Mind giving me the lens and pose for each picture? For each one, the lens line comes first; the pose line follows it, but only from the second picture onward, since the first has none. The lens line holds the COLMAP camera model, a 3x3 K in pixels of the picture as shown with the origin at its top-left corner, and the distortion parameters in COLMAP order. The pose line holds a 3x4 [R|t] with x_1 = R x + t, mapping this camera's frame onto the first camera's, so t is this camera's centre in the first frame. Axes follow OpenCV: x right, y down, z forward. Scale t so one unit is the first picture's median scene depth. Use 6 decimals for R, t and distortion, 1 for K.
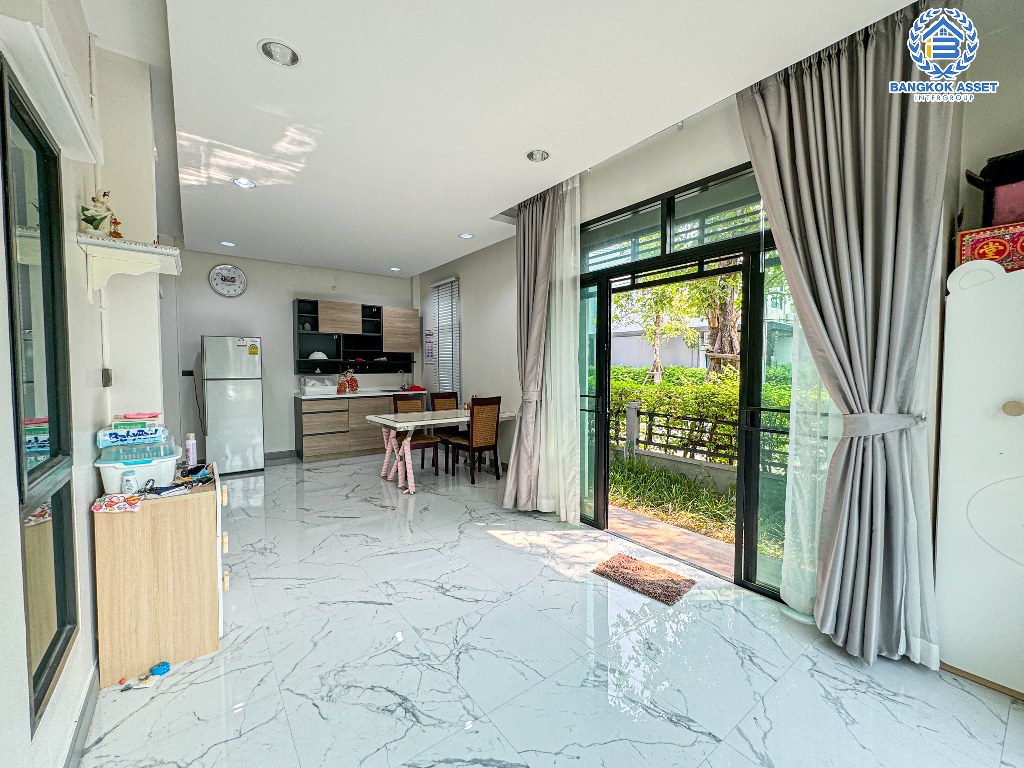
lens RADIAL K [[414.4, 0, 512.5], [0, 414.4, 385.2], [0, 0, 1]] dist [-0.000968, 0.000302]
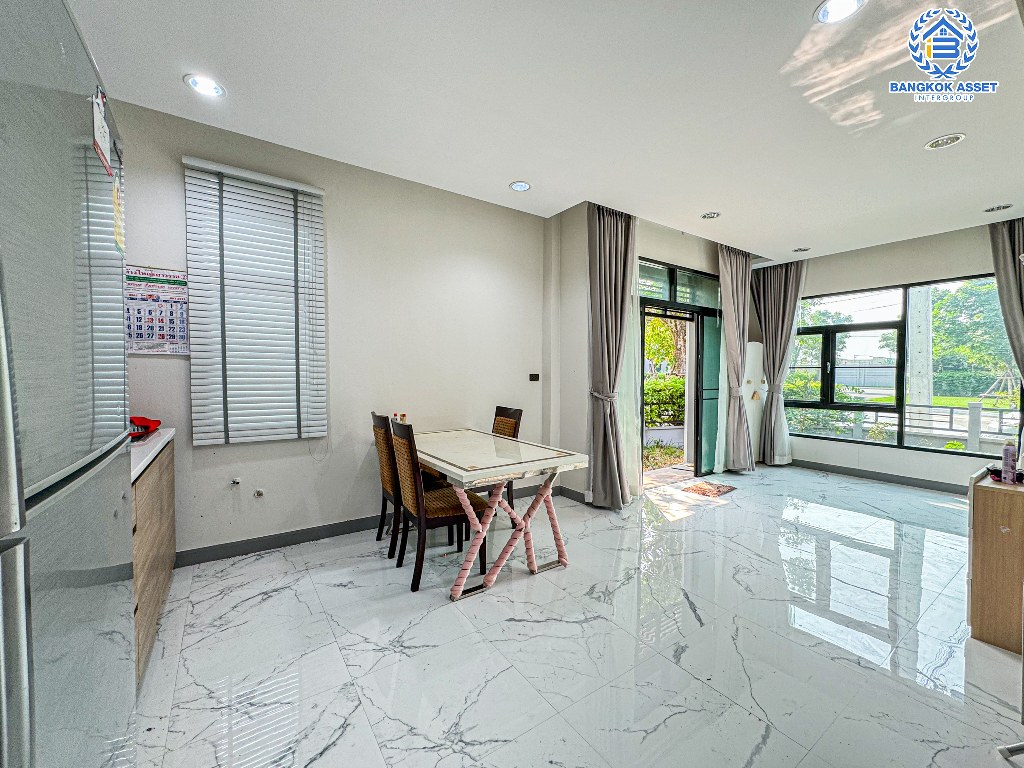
lens RADIAL K [[414.4, 0, 512.8], [0, 414.4, 382.8], [0, 0, 1]] dist [-0.000968, 0.000302]
pose [[0.059174, -0.029880, 0.997800, -1.313796], [0.038945, 0.998860, 0.027602, -0.058734], [-0.997488, 0.037226, 0.060270, 1.525678]]
